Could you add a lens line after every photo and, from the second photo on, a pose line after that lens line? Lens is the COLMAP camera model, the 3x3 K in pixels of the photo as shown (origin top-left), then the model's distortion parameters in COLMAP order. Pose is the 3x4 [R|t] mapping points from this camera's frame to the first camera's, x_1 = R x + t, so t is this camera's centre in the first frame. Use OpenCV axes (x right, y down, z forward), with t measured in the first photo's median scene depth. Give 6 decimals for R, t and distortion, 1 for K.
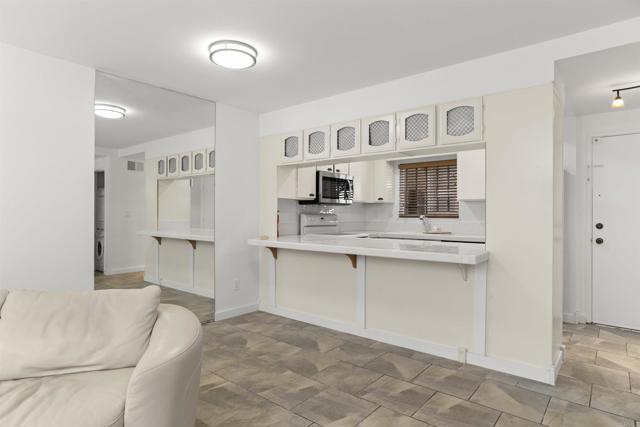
lens RADIAL K [[363.4, 0, 320.0], [0, 363.4, 213.5], [0, 0, 1]] dist [-0.053857, 0.042635]
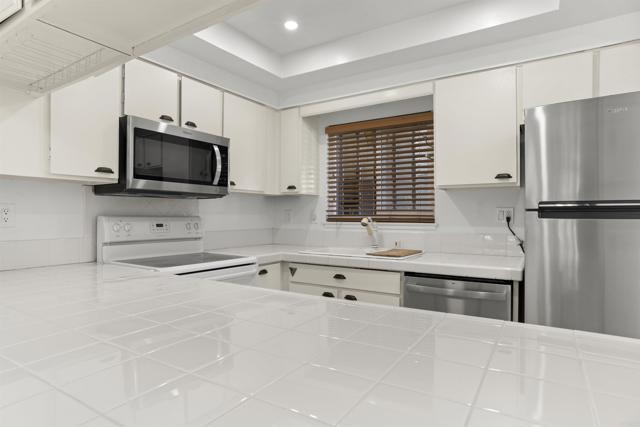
lens RADIAL K [[371.1, 0, 321.1], [0, 371.1, 210.5], [0, 0, 1]] dist [-0.004635, 0.000777]
pose [[0.991533, -0.002045, 0.129842, 0.159862], [0.003525, 0.999931, -0.011166, 0.000556], [-0.129810, 0.011529, 0.991472, 0.514692]]
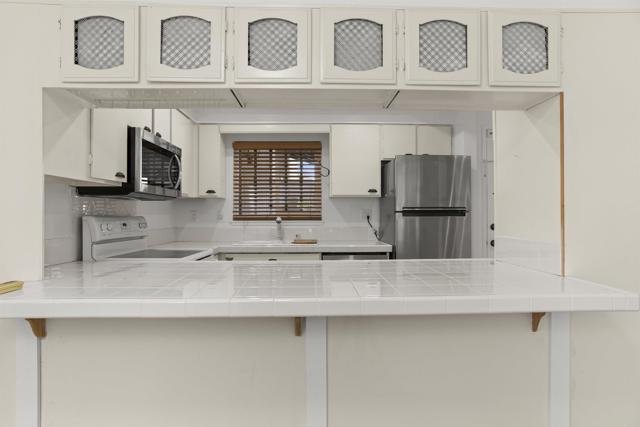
lens RADIAL K [[363.4, 0, 320.0], [0, 363.4, 213.5], [0, 0, 1]] dist [-0.053857, 0.042635]
pose [[0.751976, -0.002892, 0.659185, -0.125633], [0.005409, 0.999984, -0.001783, 0.000276], [-0.659169, 0.004907, 0.751979, 0.456948]]
